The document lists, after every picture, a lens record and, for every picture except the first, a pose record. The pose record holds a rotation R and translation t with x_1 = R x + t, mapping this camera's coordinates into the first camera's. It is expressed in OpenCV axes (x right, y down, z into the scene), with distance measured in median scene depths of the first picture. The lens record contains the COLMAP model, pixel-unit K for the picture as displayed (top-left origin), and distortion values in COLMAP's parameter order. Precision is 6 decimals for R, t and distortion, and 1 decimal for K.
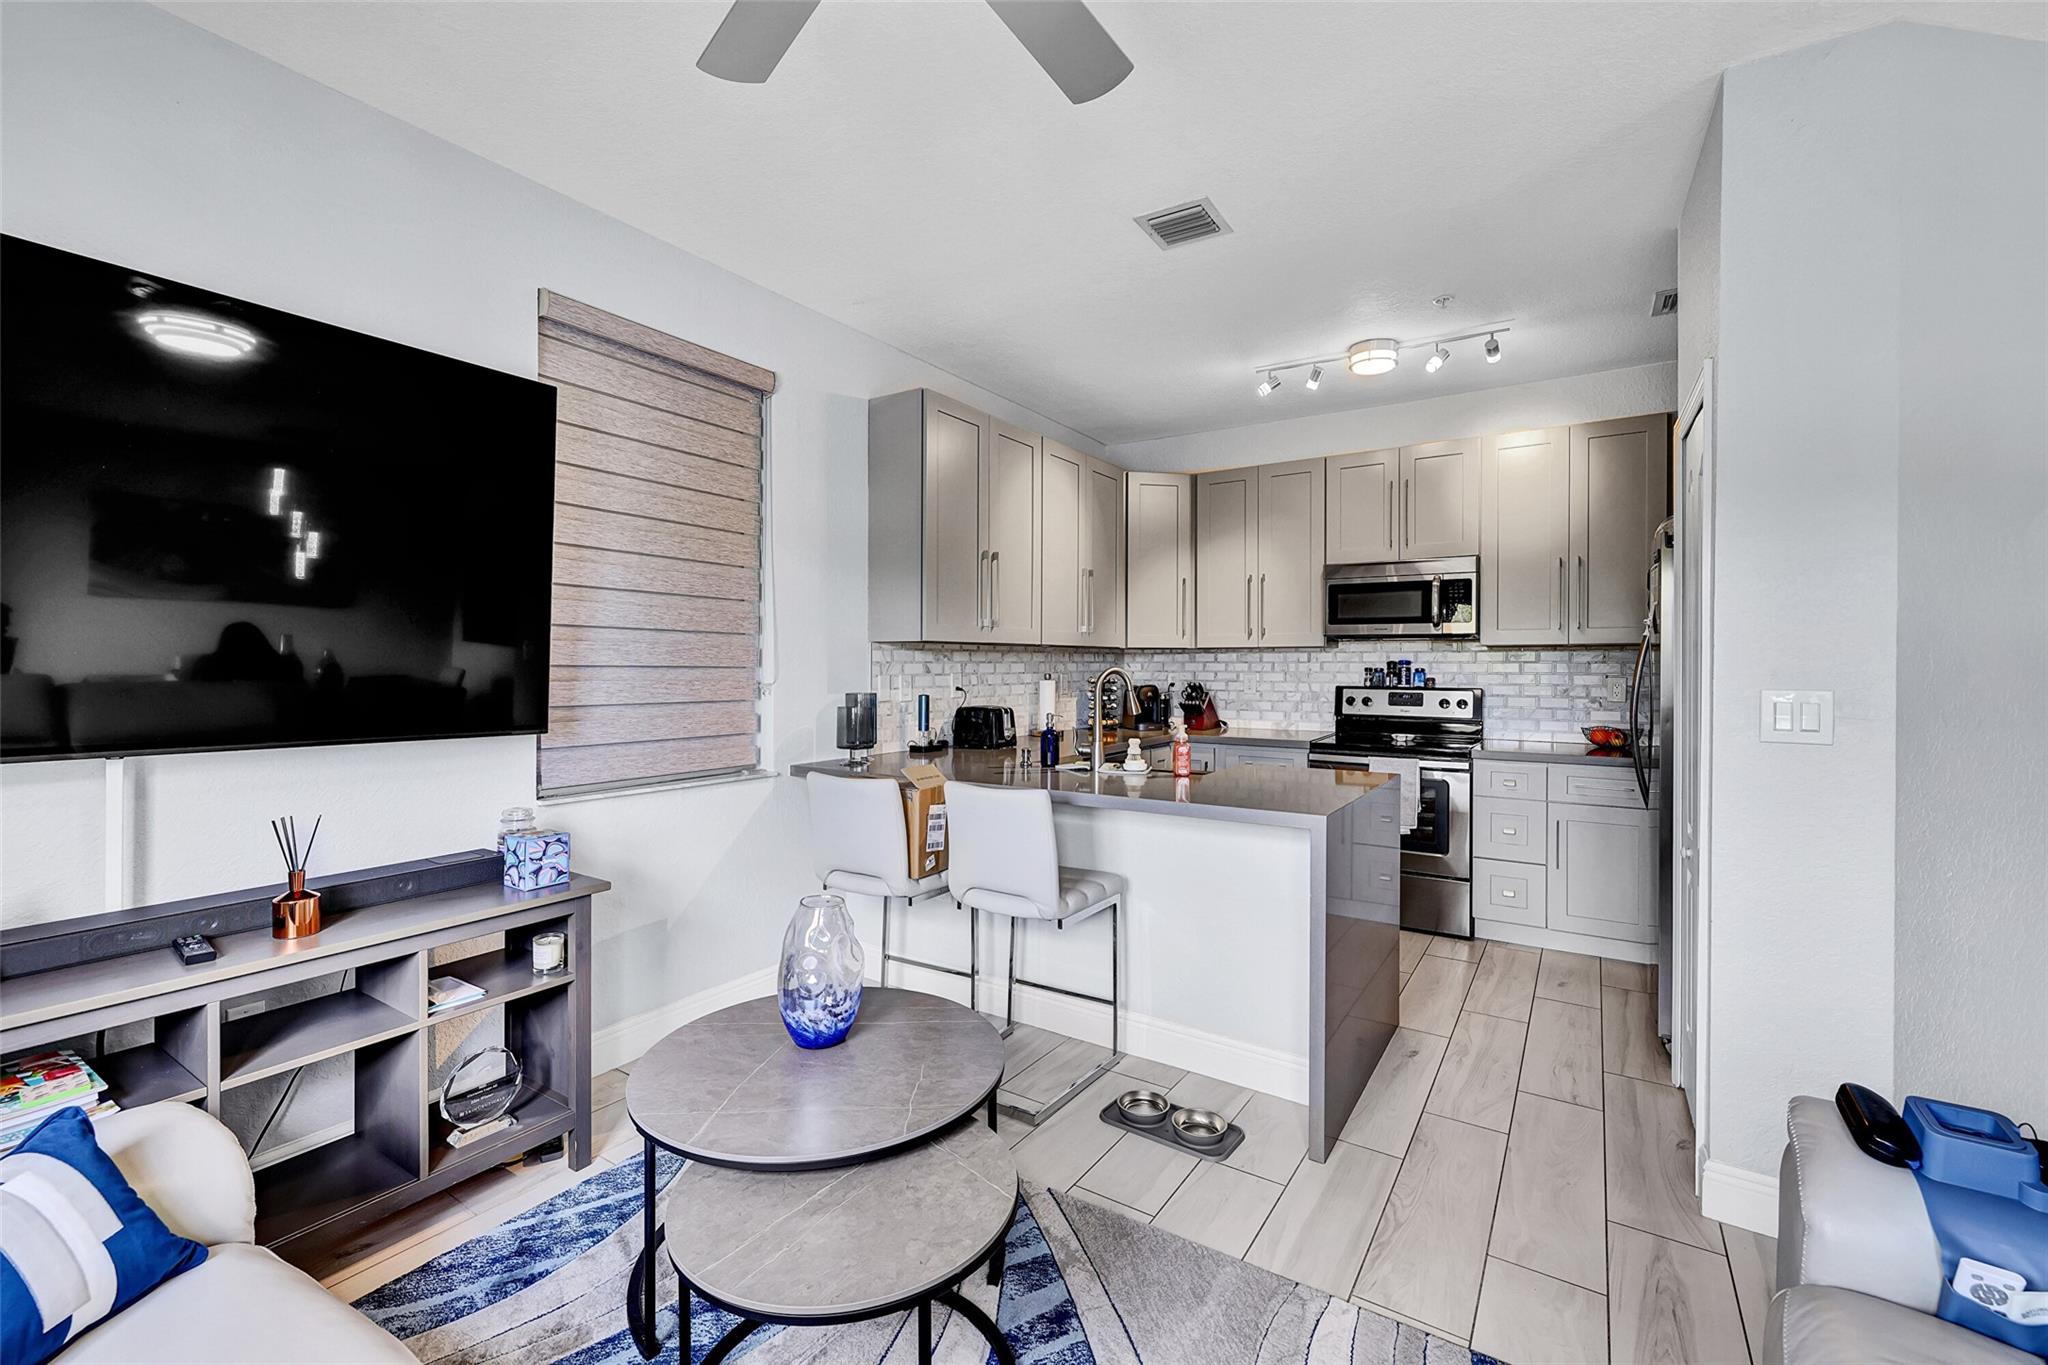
lens RADIAL K [[850.4, 0, 1023.1], [0, 850.4, 674.8], [0, 0, 1]] dist [-0.002737, -0.000391]
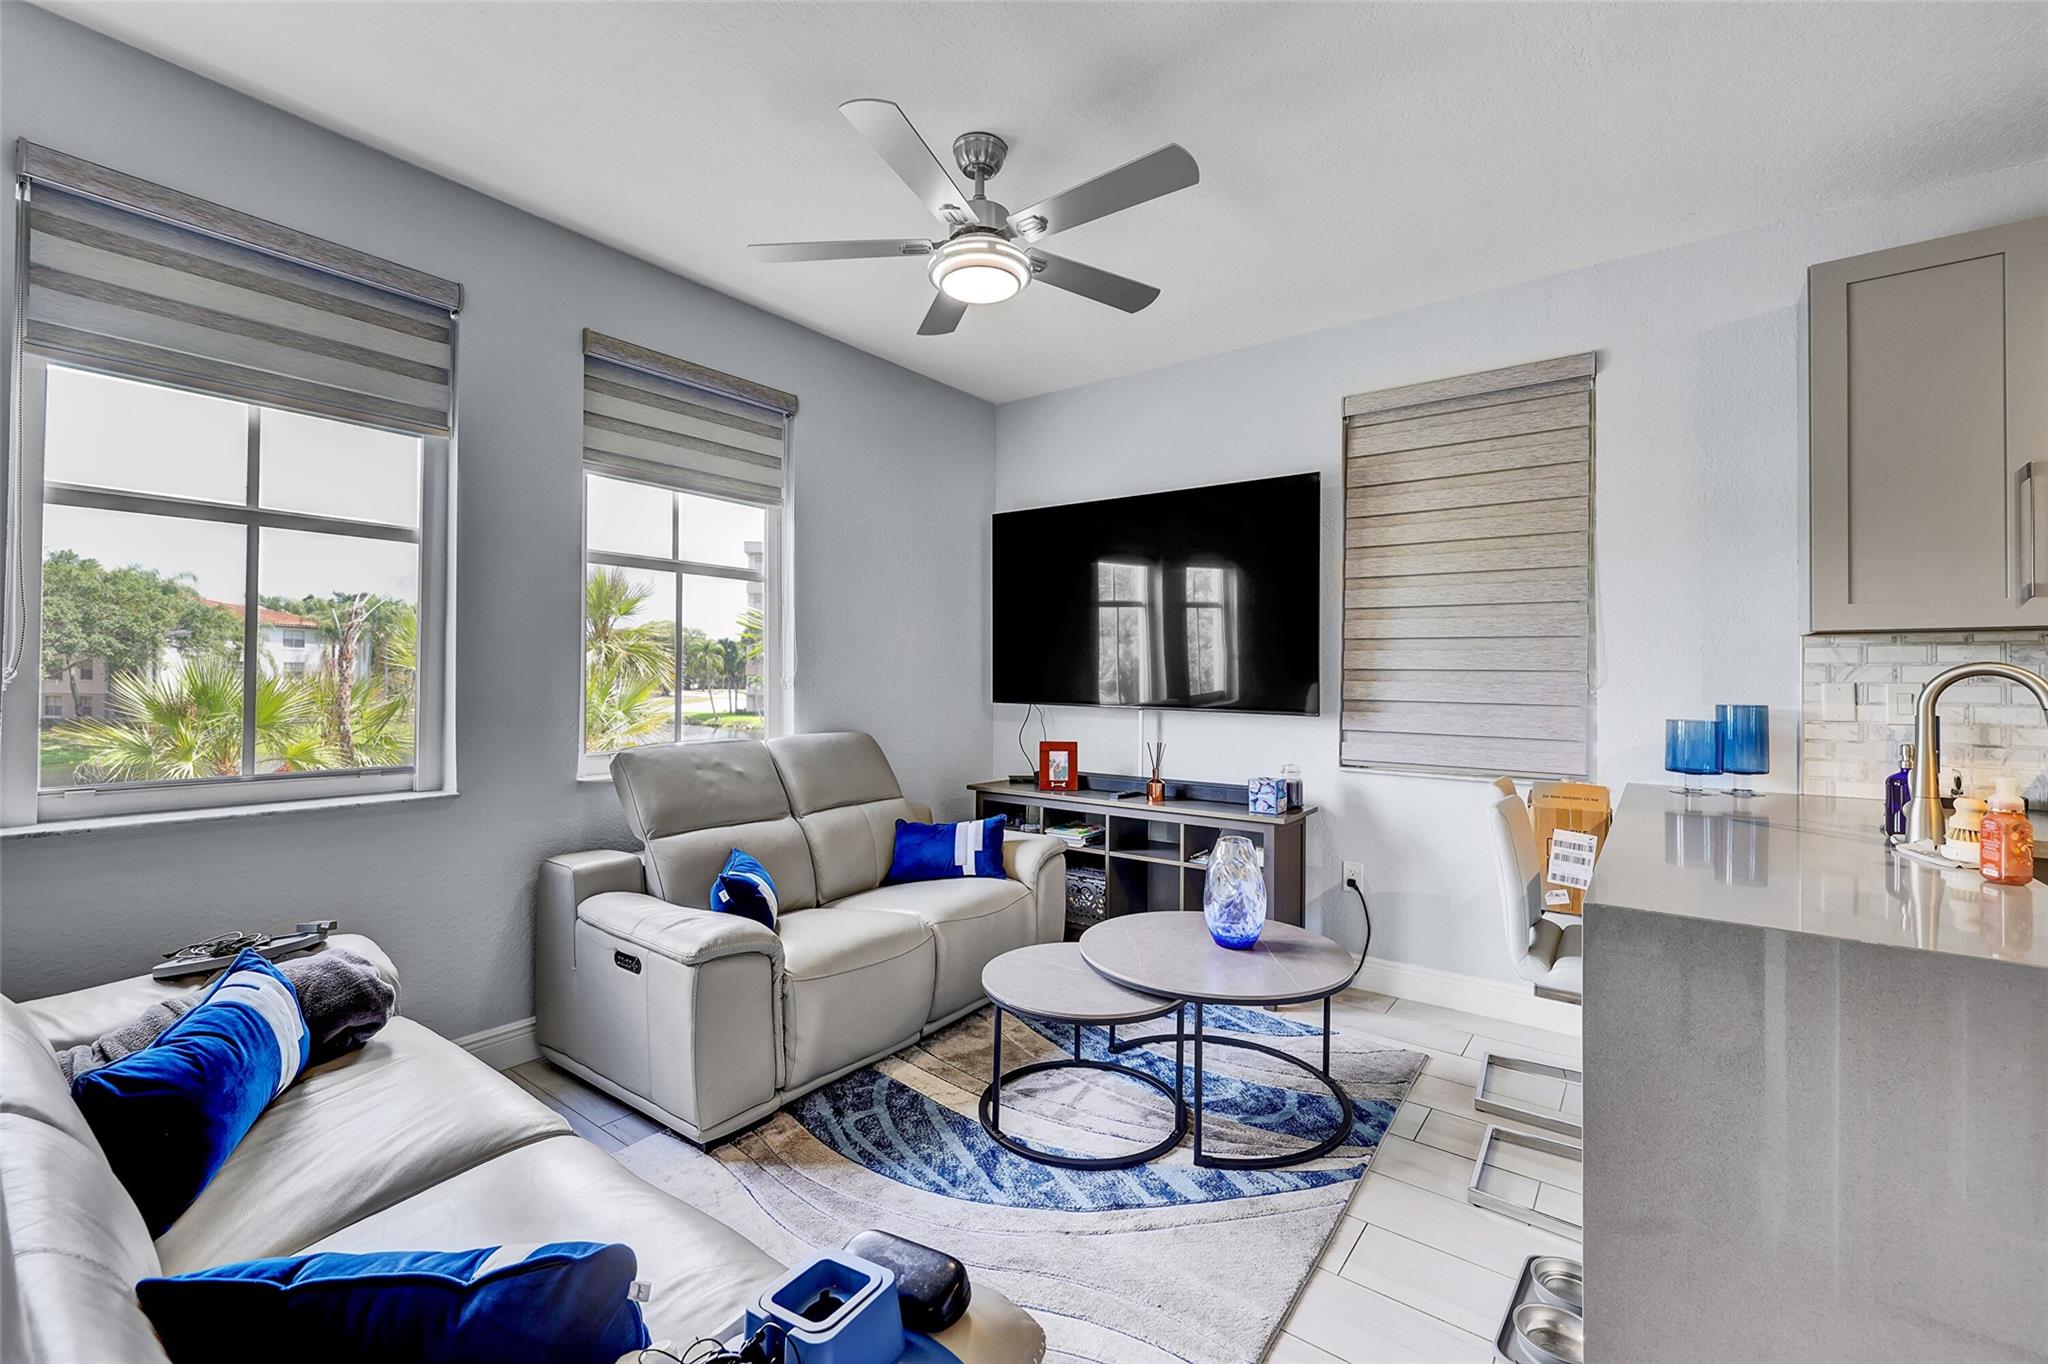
lens RADIAL K [[855.9, 0, 1019.6], [0, 855.9, 670.7], [0, 0, 1]] dist [0.001298, 0.000248]
pose [[-0.062876, -0.011481, -0.997955, 0.711497], [-0.020169, 0.999744, -0.010231, 0.013667], [0.997818, 0.019485, -0.063092, 0.470596]]
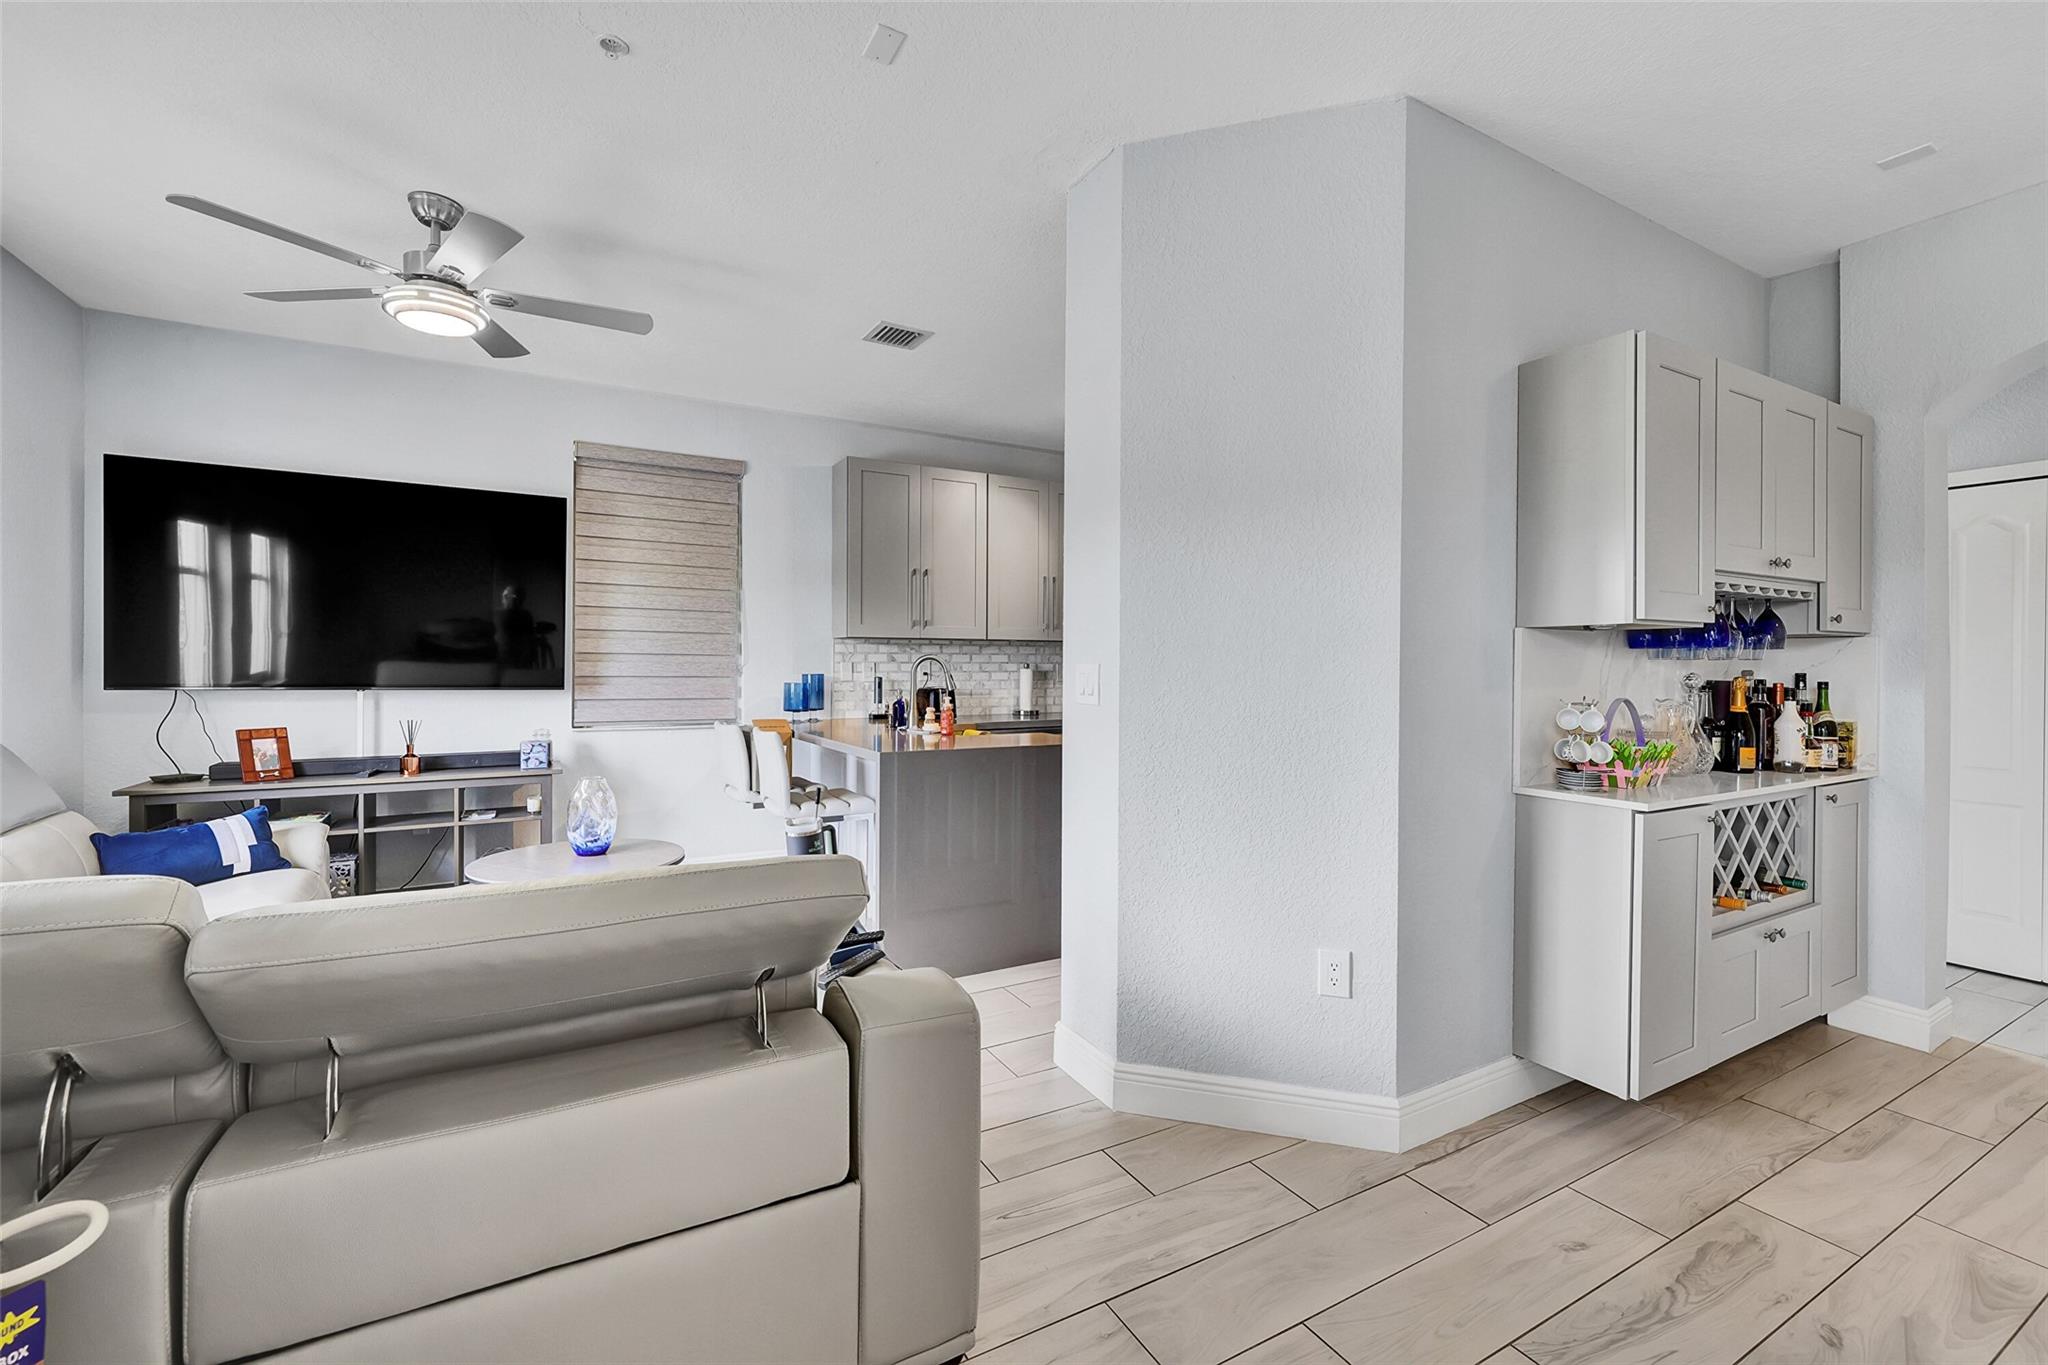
lens RADIAL K [[850.4, 0, 1023.1], [0, 850.4, 674.8], [0, 0, 1]] dist [-0.002737, -0.000391]
pose [[0.889446, 0.009116, -0.456949, 0.902515], [-0.009240, 0.999955, 0.001963, 0.019431], [0.456947, 0.002476, 0.889491, -0.128532]]
